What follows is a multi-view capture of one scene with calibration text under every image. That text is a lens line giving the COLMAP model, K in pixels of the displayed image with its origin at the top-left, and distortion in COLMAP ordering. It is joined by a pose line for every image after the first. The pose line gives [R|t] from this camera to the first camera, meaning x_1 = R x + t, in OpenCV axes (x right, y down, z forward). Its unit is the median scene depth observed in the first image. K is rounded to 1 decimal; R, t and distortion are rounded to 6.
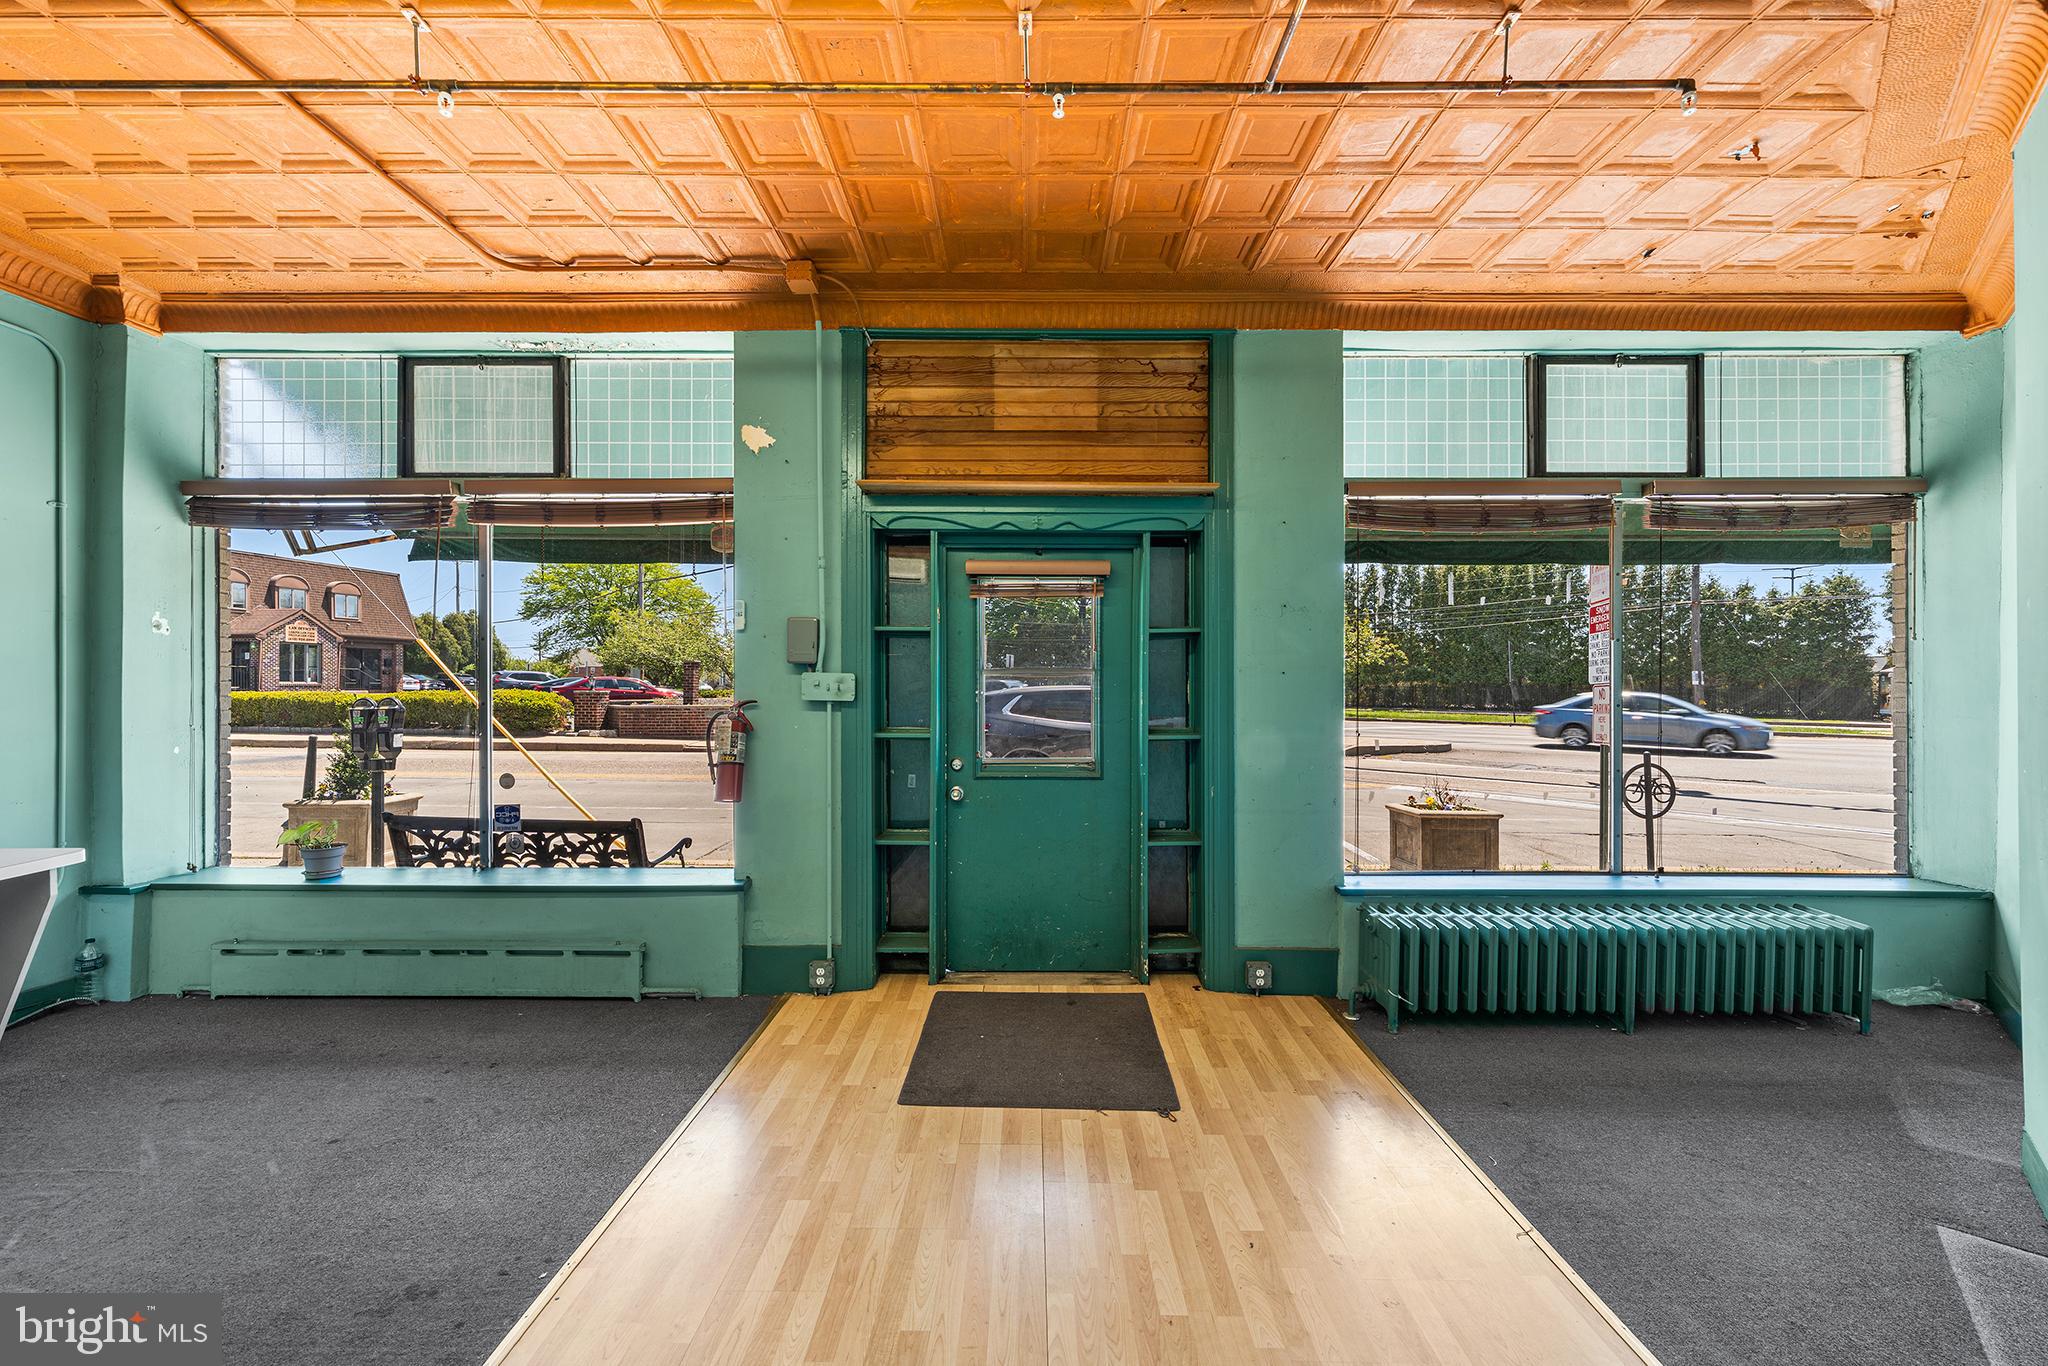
lens RADIAL K [[790.8, 0, 1026.8], [0, 790.8, 692.7], [0, 0, 1]] dist [-0.001405, -0.000157]
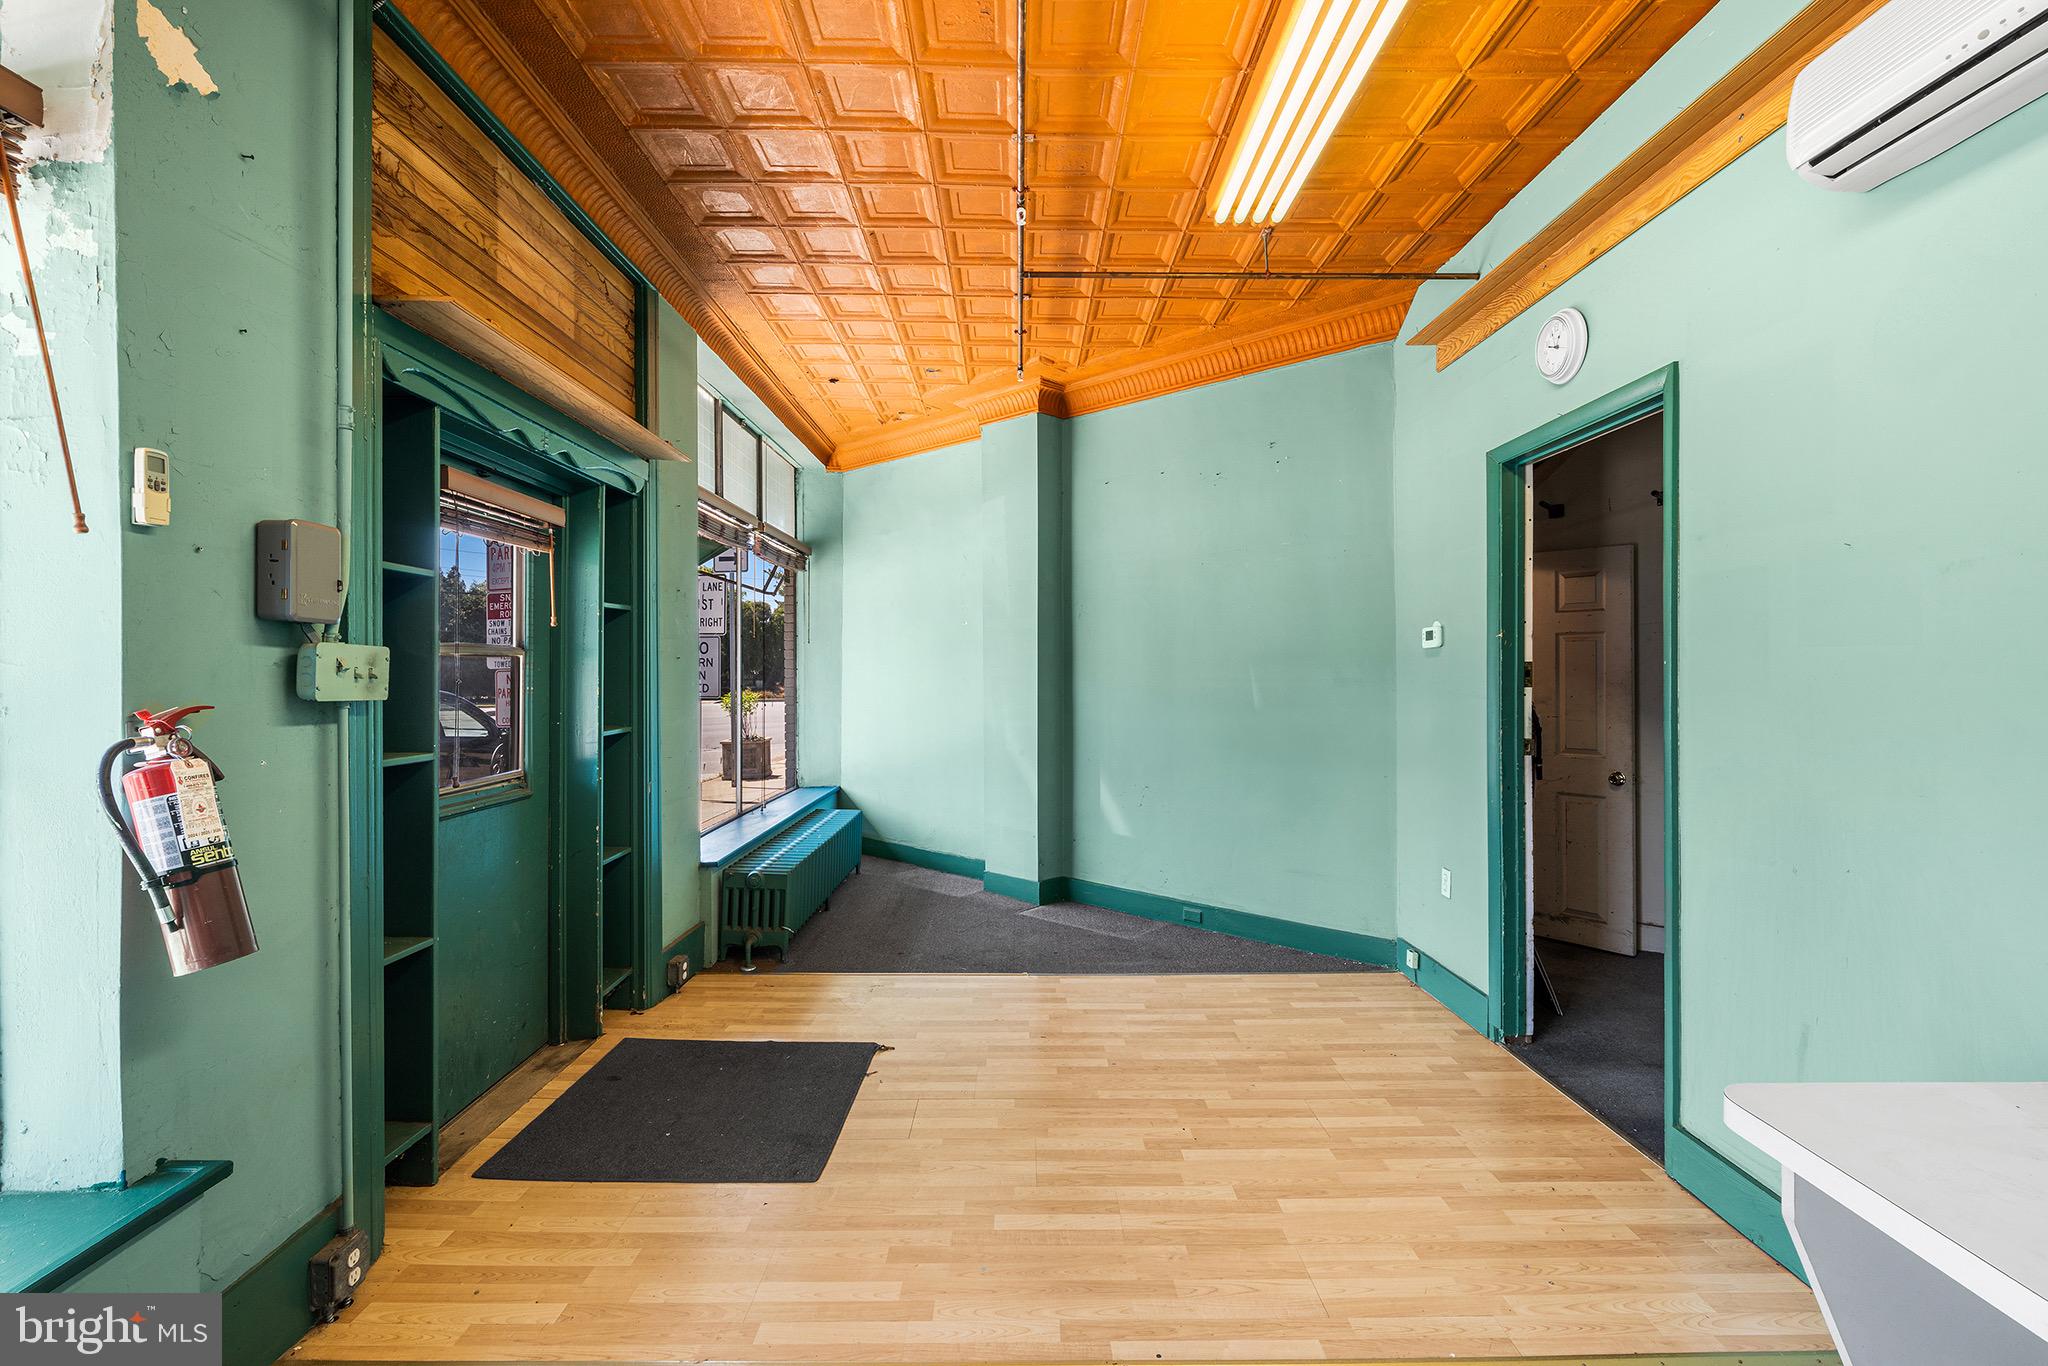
lens RADIAL K [[906.4, 0, 1030.4], [0, 906.4, 672.3], [0, 0, 1]] dist [0.002368, 0.000193]
pose [[-0.015461, -0.002004, 0.999878, -0.925553], [0.007259, 0.999971, 0.002117, -0.007441], [-0.999854, 0.007291, -0.015446, 0.658672]]
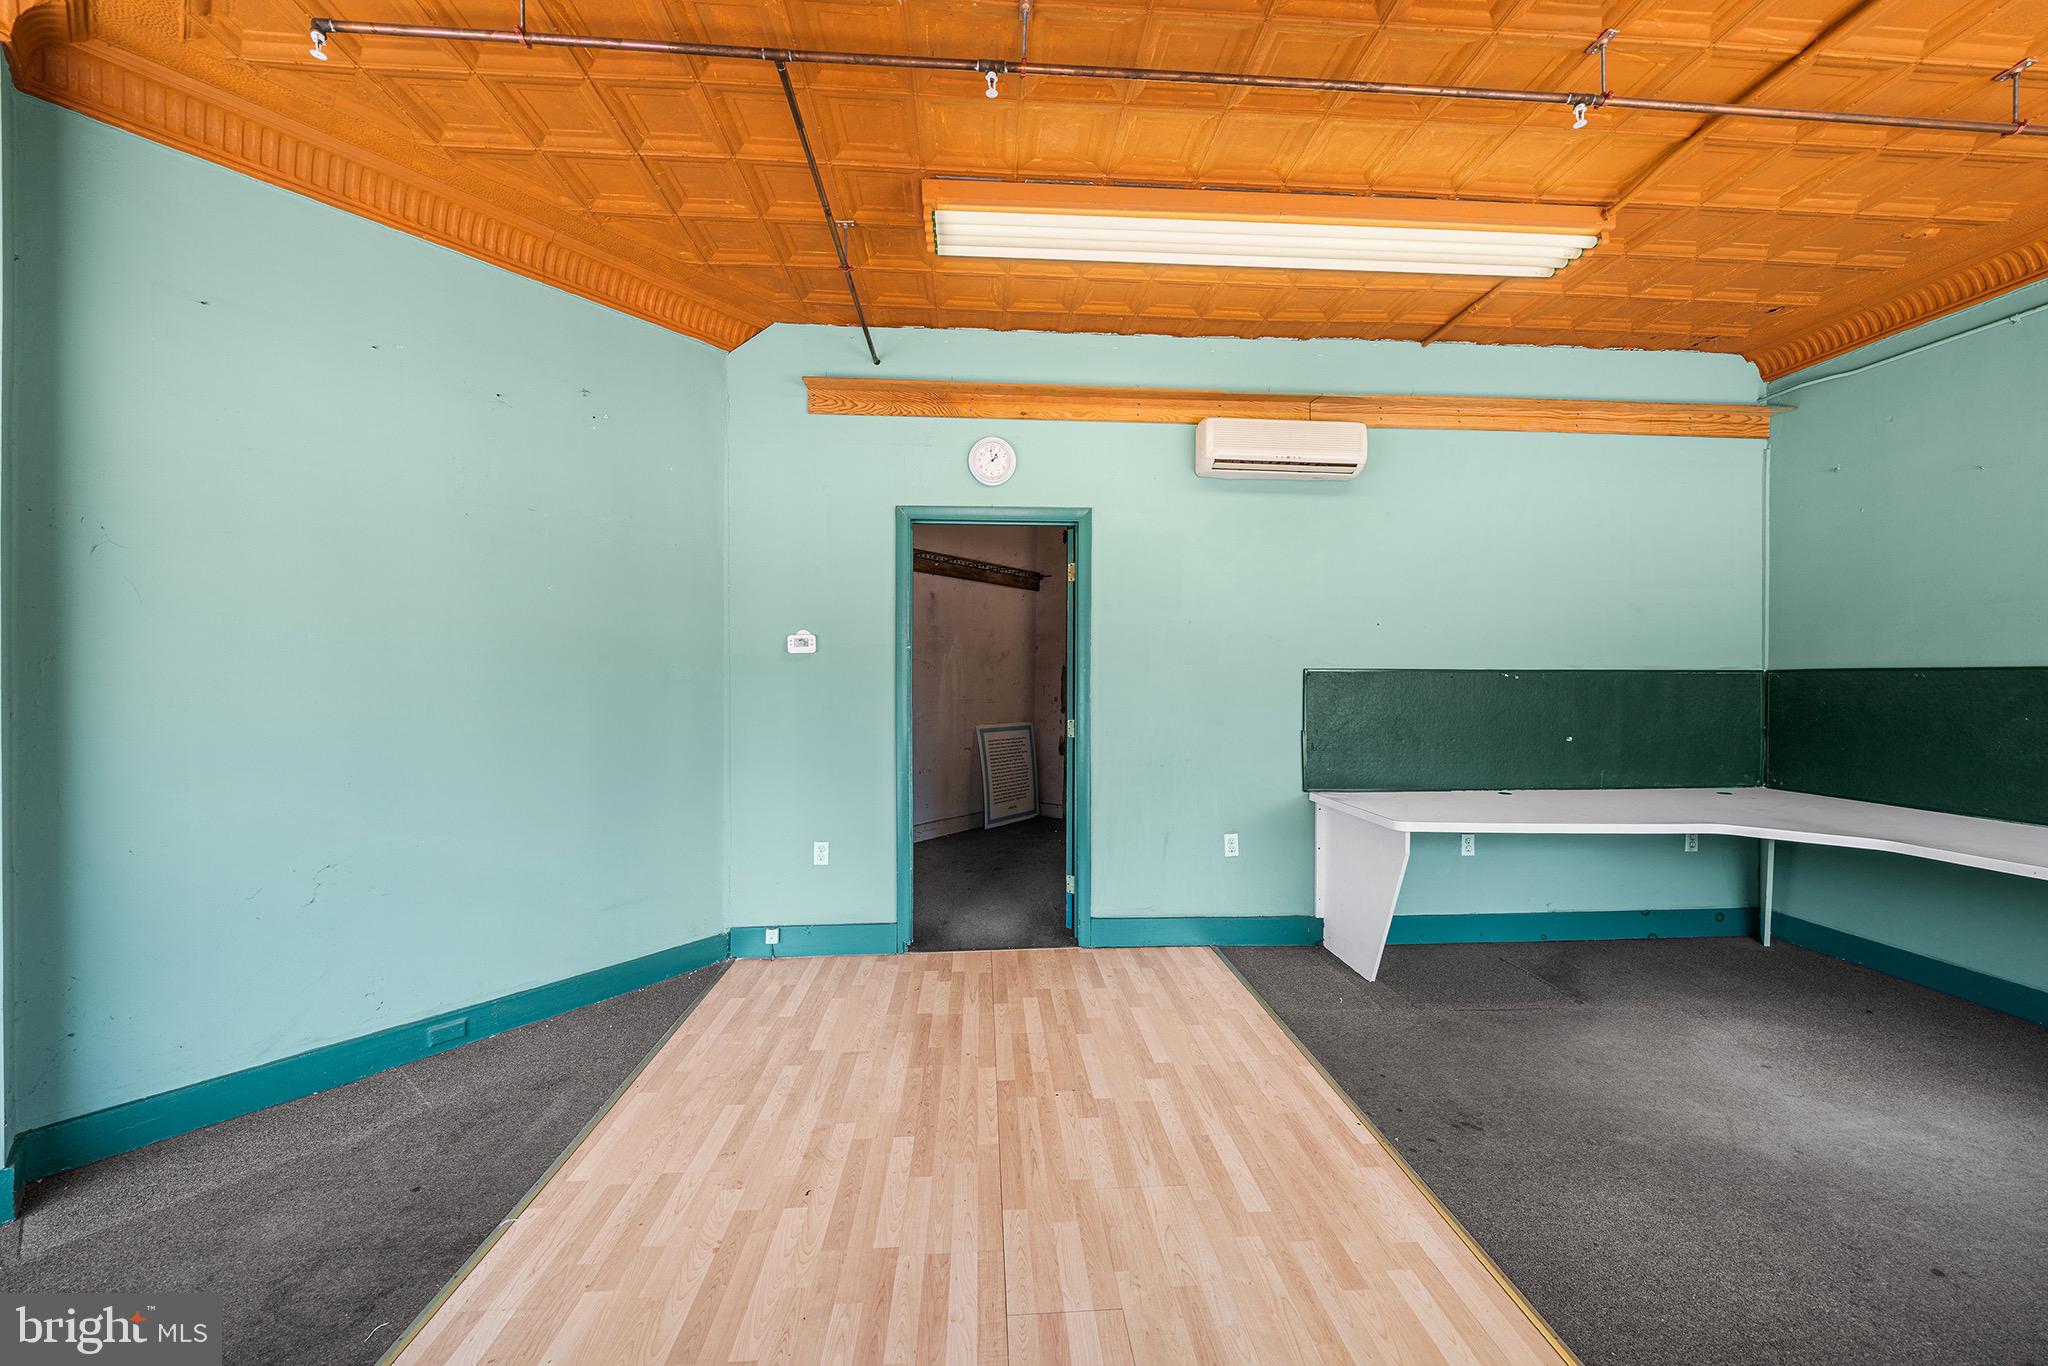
lens RADIAL K [[736.5, 0, 1026.7], [0, 736.5, 684.5], [0, 0, 1]] dist [-0.000619, -0.000024]
pose [[-0.997470, -0.004359, -0.070955, 0.039411], [-0.005330, 0.999895, 0.013500, -0.001992], [0.070889, 0.013844, -0.997388, 1.261327]]
